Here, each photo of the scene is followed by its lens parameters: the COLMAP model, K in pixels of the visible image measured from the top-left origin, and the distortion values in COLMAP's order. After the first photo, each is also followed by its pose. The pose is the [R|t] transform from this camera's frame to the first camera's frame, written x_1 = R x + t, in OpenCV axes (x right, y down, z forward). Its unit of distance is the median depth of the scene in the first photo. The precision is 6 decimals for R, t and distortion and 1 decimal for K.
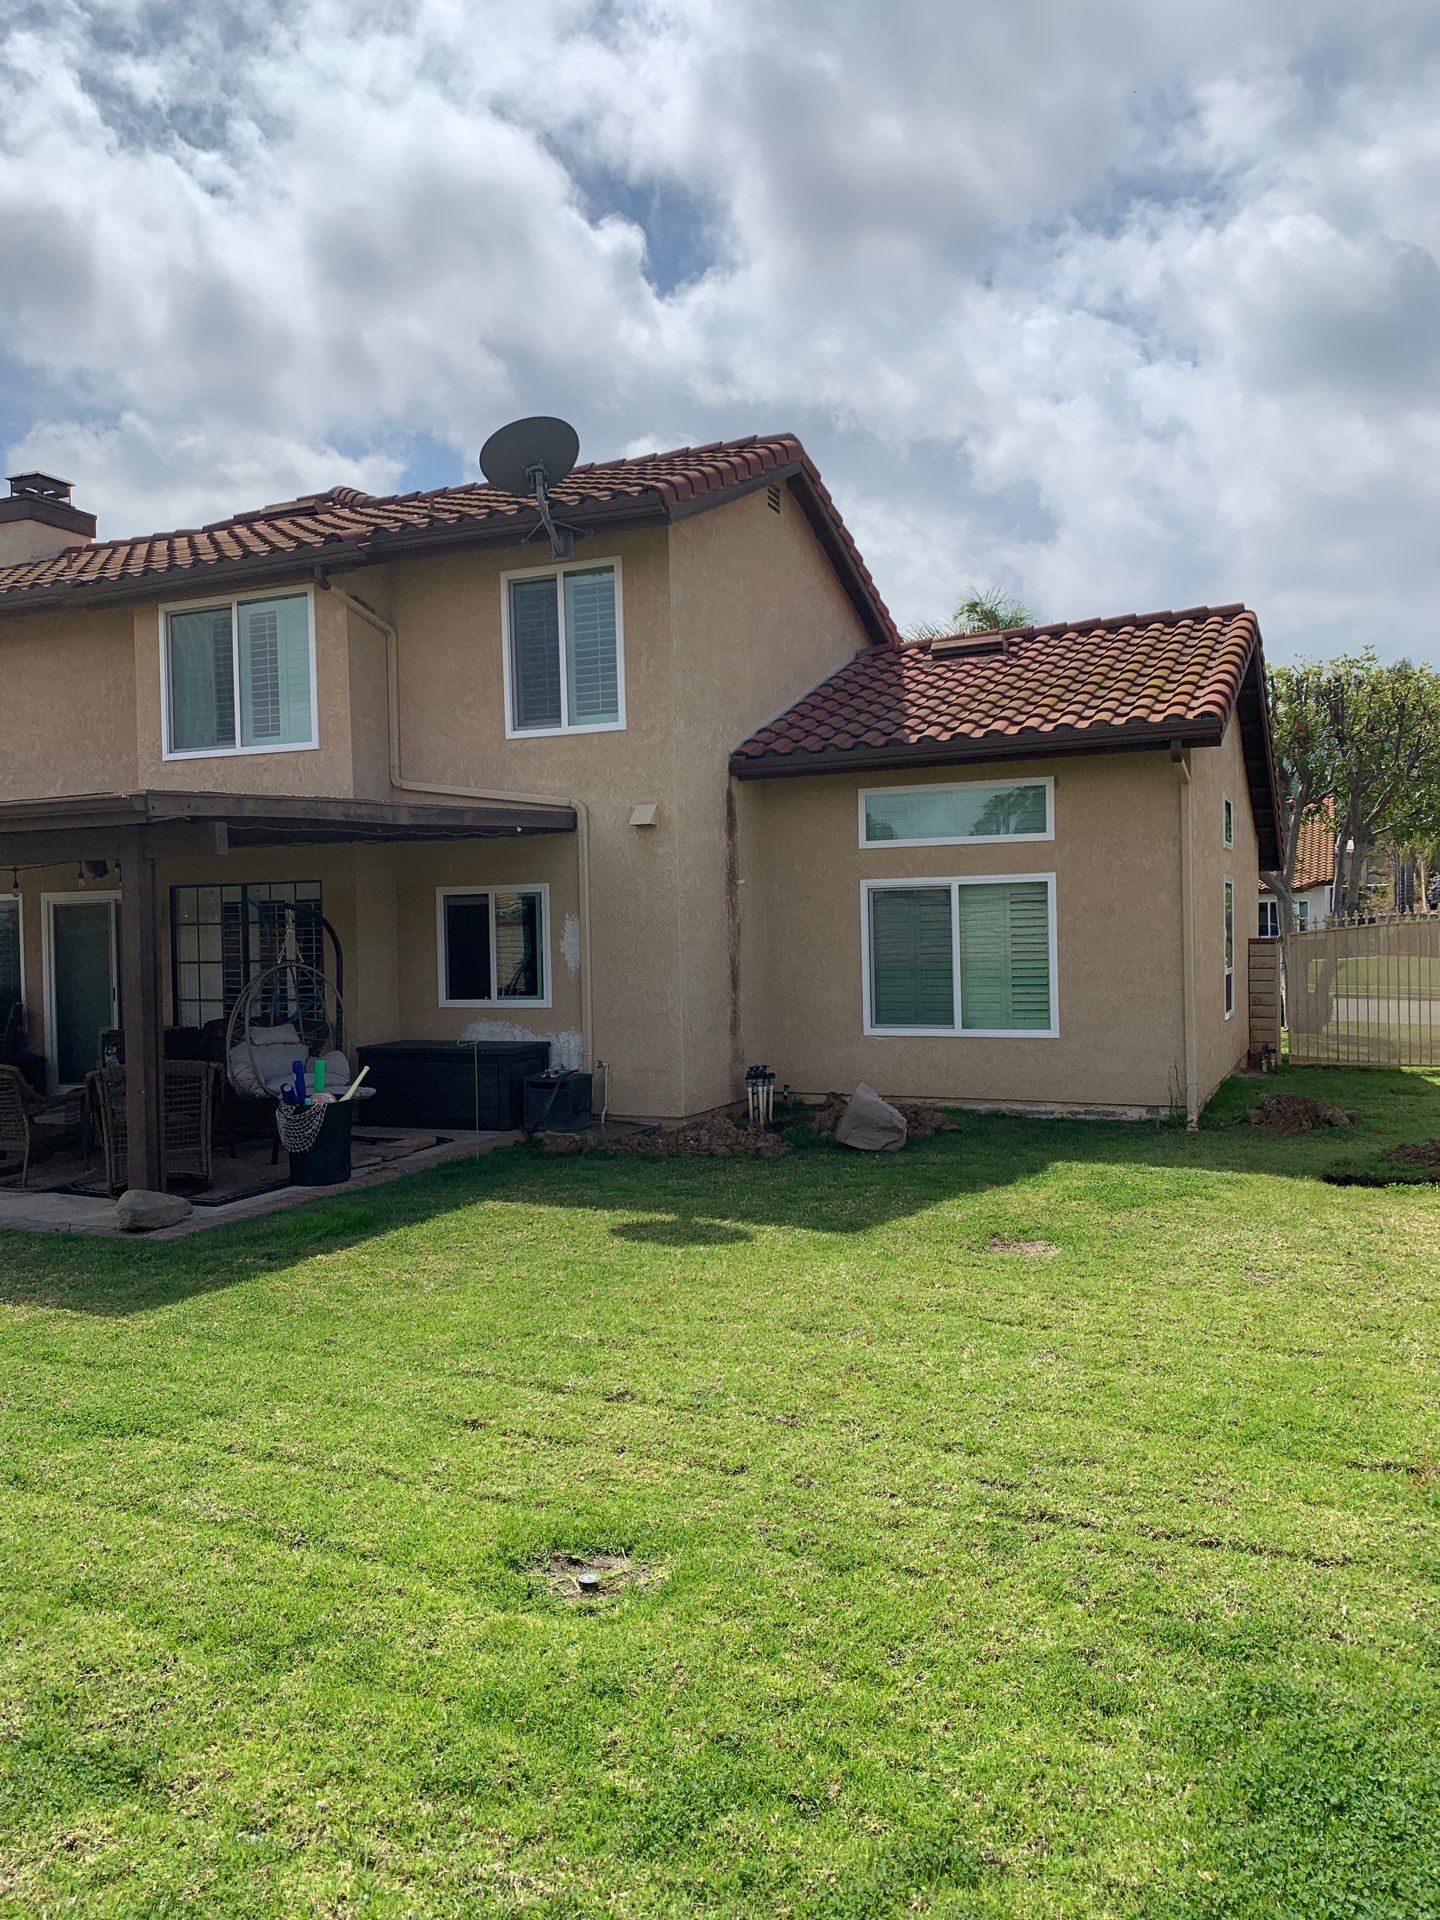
lens RADIAL K [[1465.6, 0, 716.7], [0, 1465.6, 968.7], [0, 0, 1]] dist [0.144996, -0.403286]
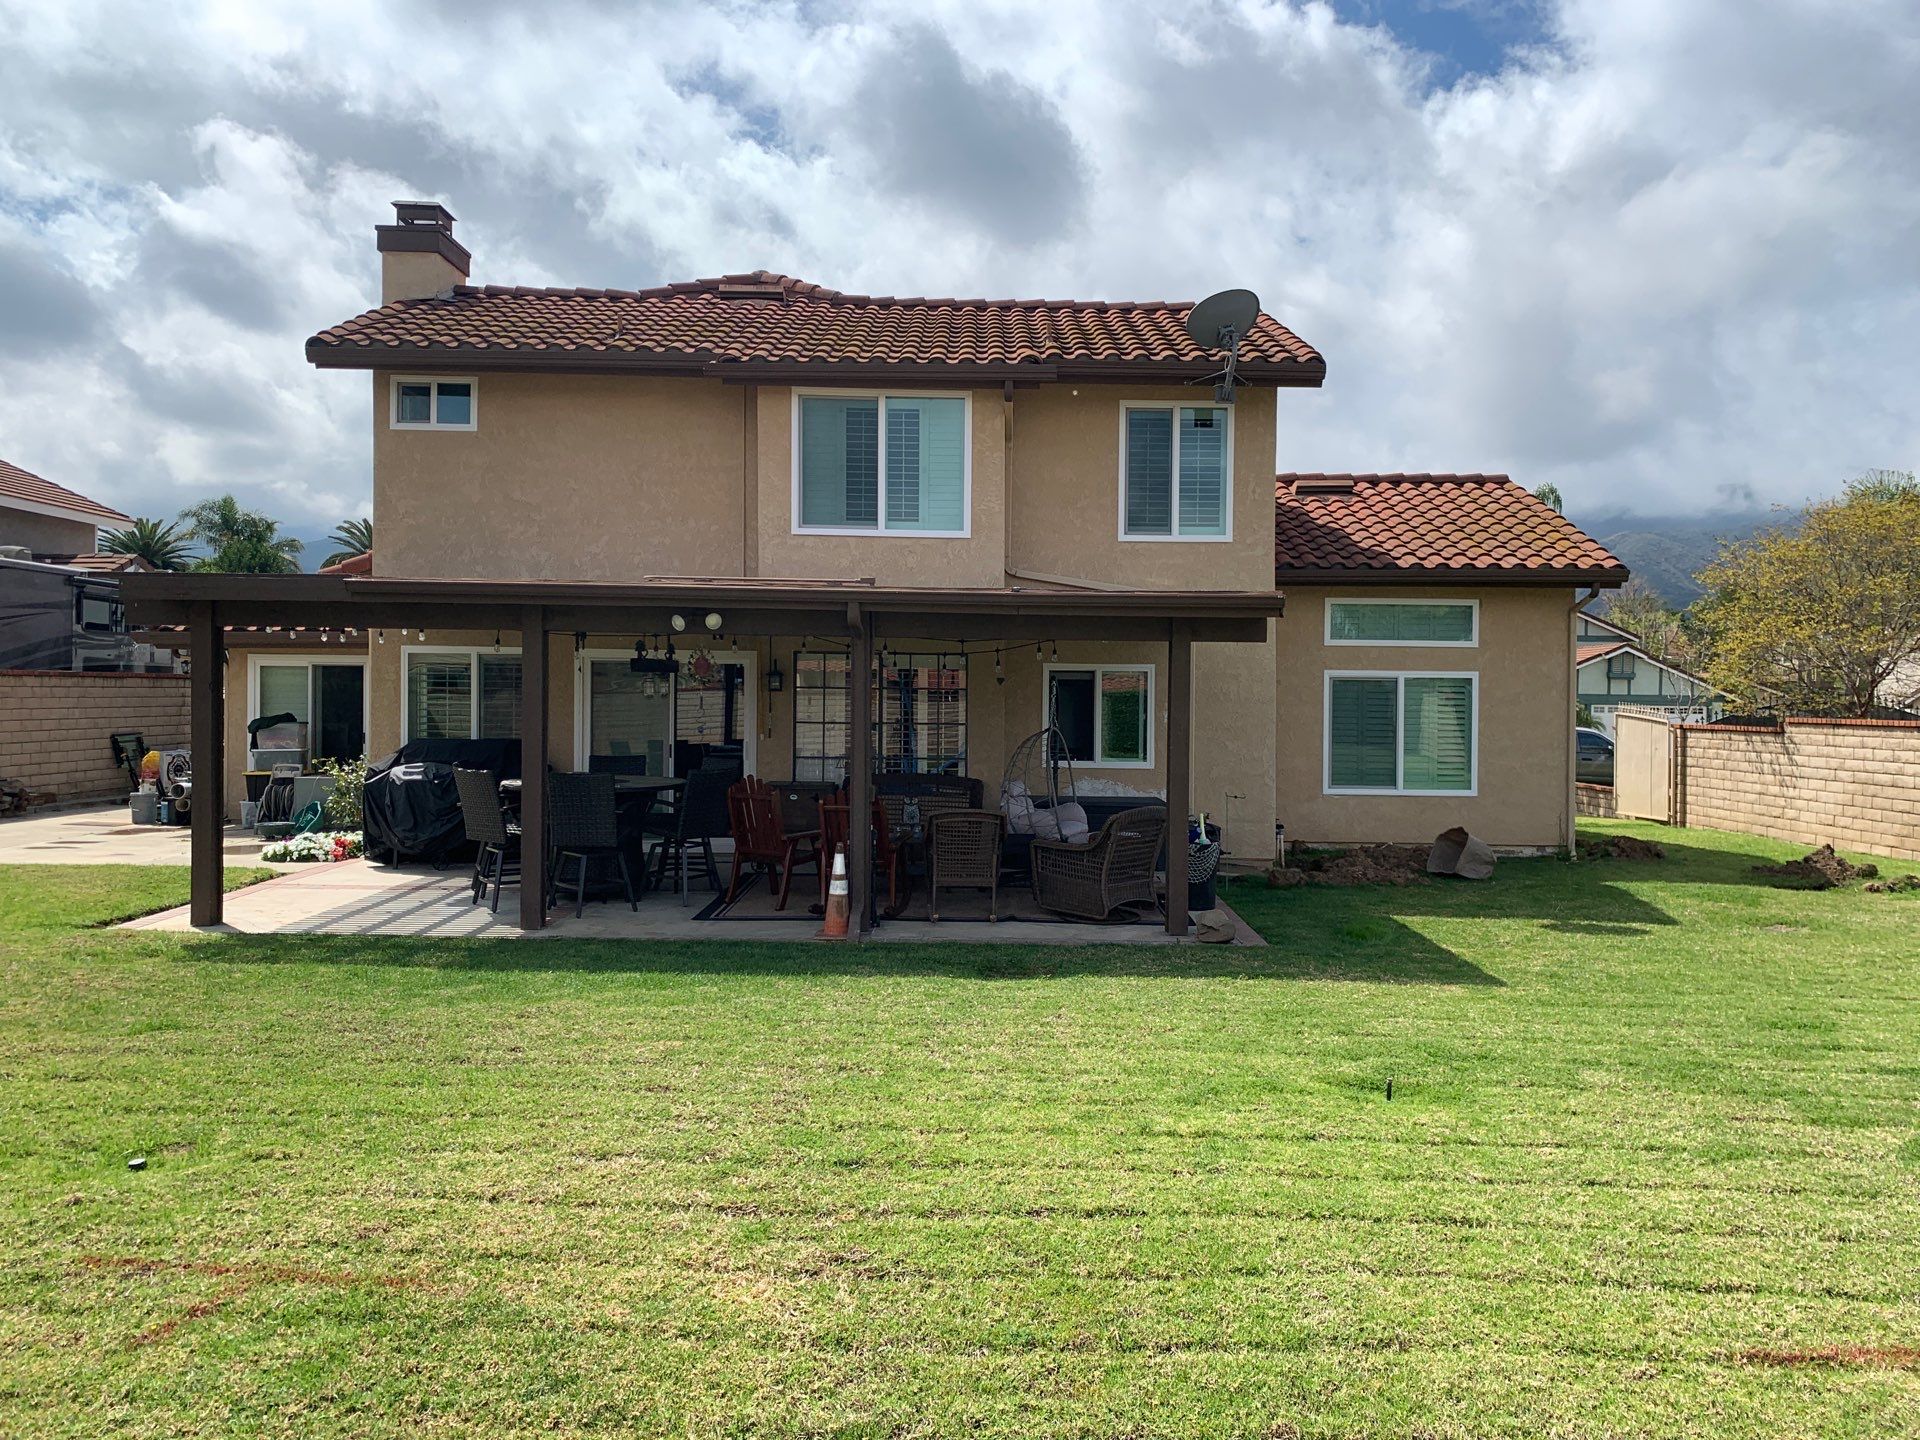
lens RADIAL K [[1465.6, 0, 988.5], [0, 1465.6, 721.5], [0, 0, 1]] dist [0.144996, -0.403286]
pose [[0.907800, 0.025233, 0.418644, -0.710596], [-0.020606, 0.999666, -0.015570, 0.009274], [-0.418897, 0.005508, 0.908017, -0.025361]]
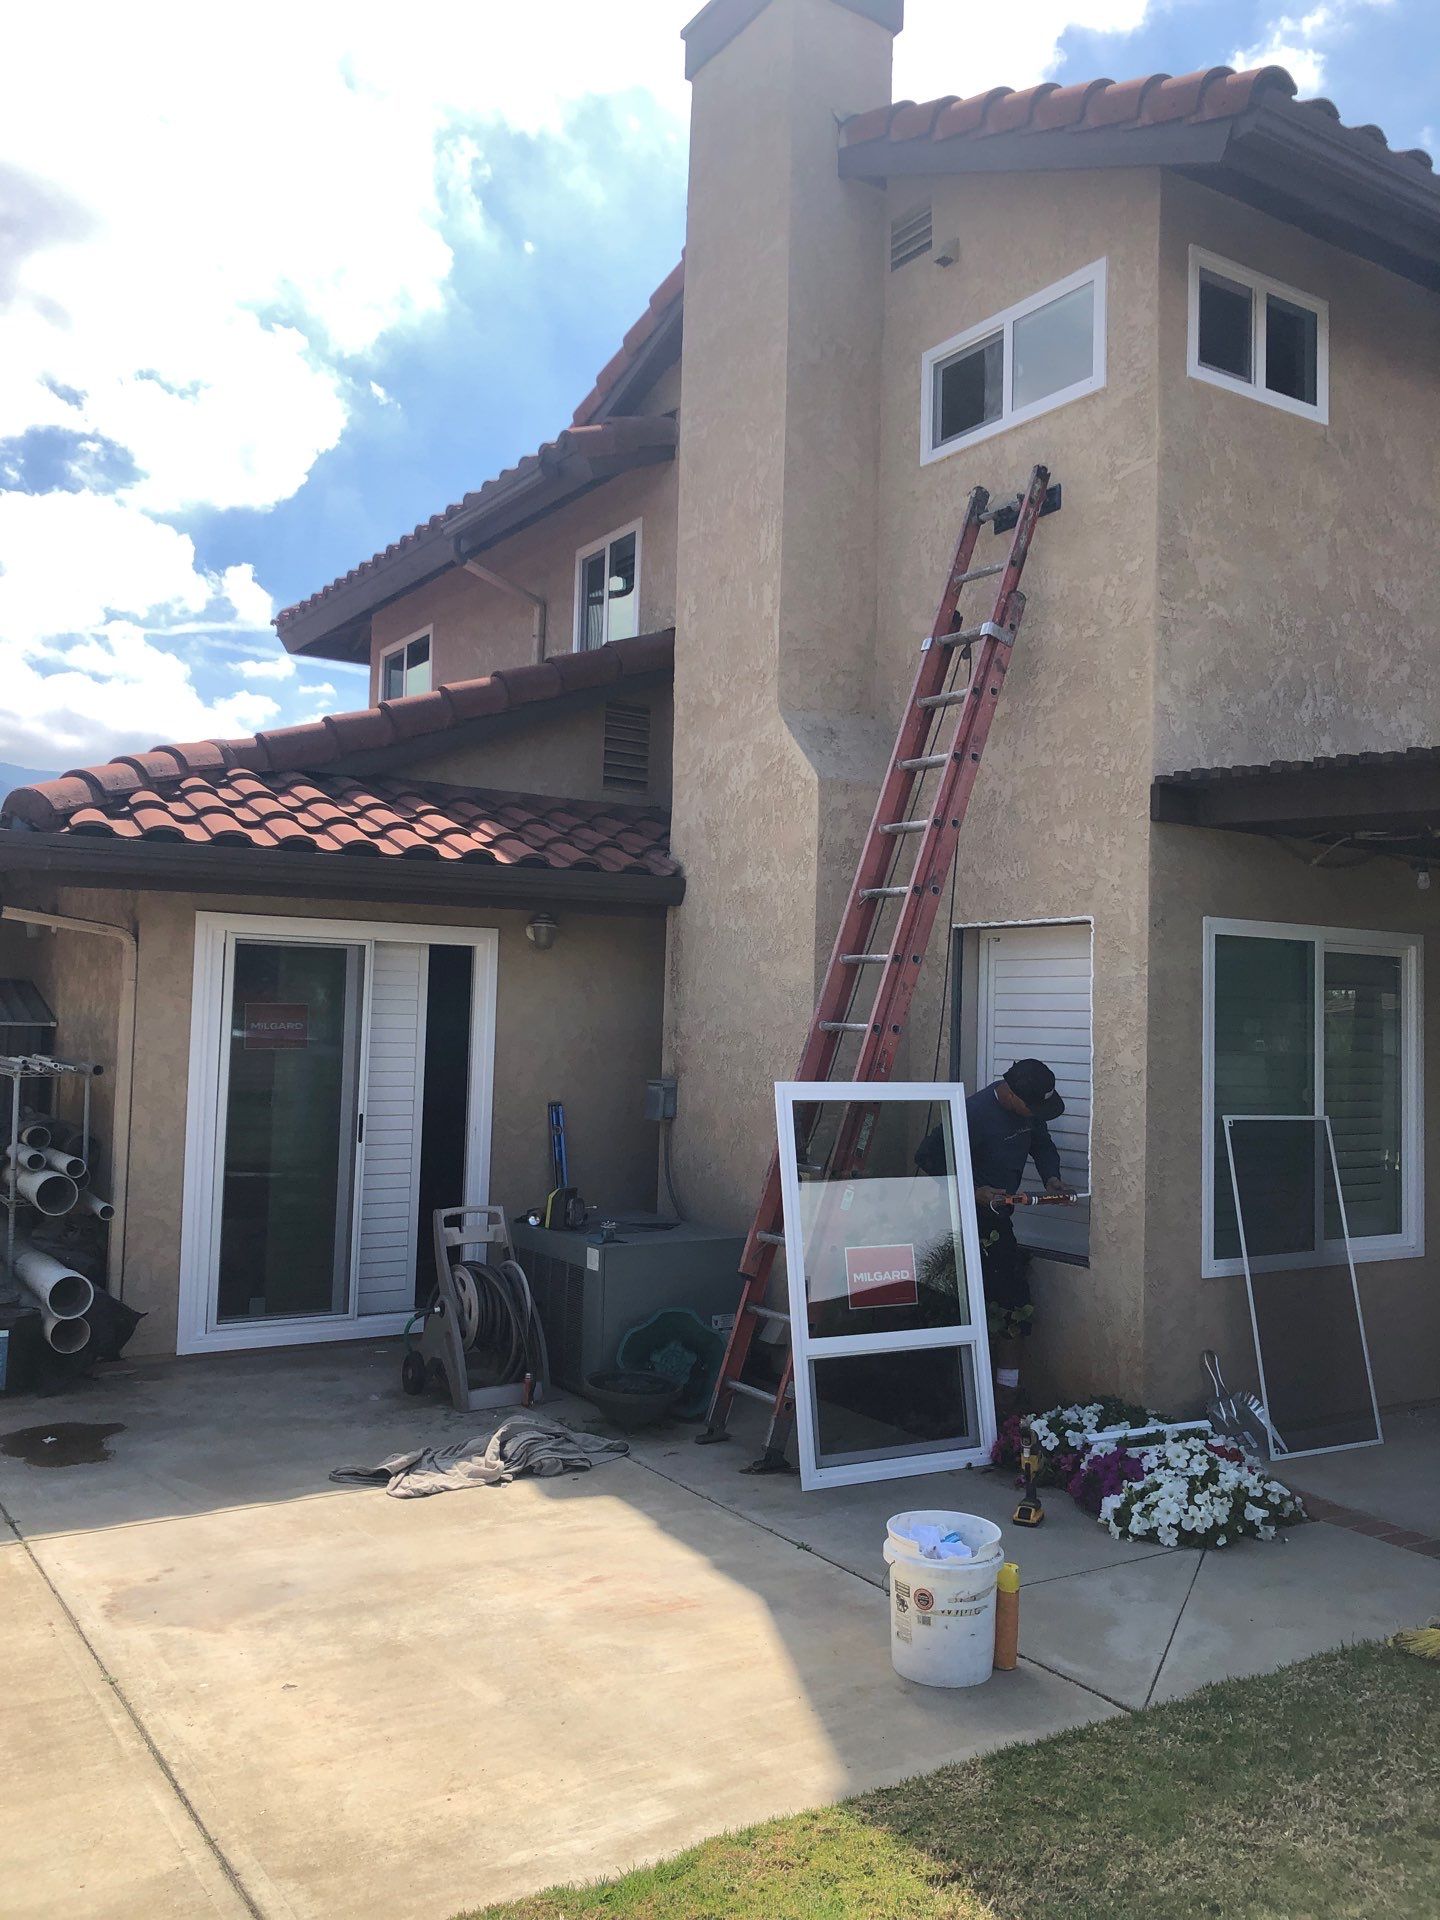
lens RADIAL K [[1574.8, 0, 716.5], [0, 1574.8, 952.1], [0, 0, 1]] dist [0.078725, -0.228633]
pose [[0.541223, 0.071239, 0.837856, -1.133698], [-0.013722, 0.997020, -0.075909, -0.007394], [-0.840767, 0.029586, 0.540588, 1.067544]]
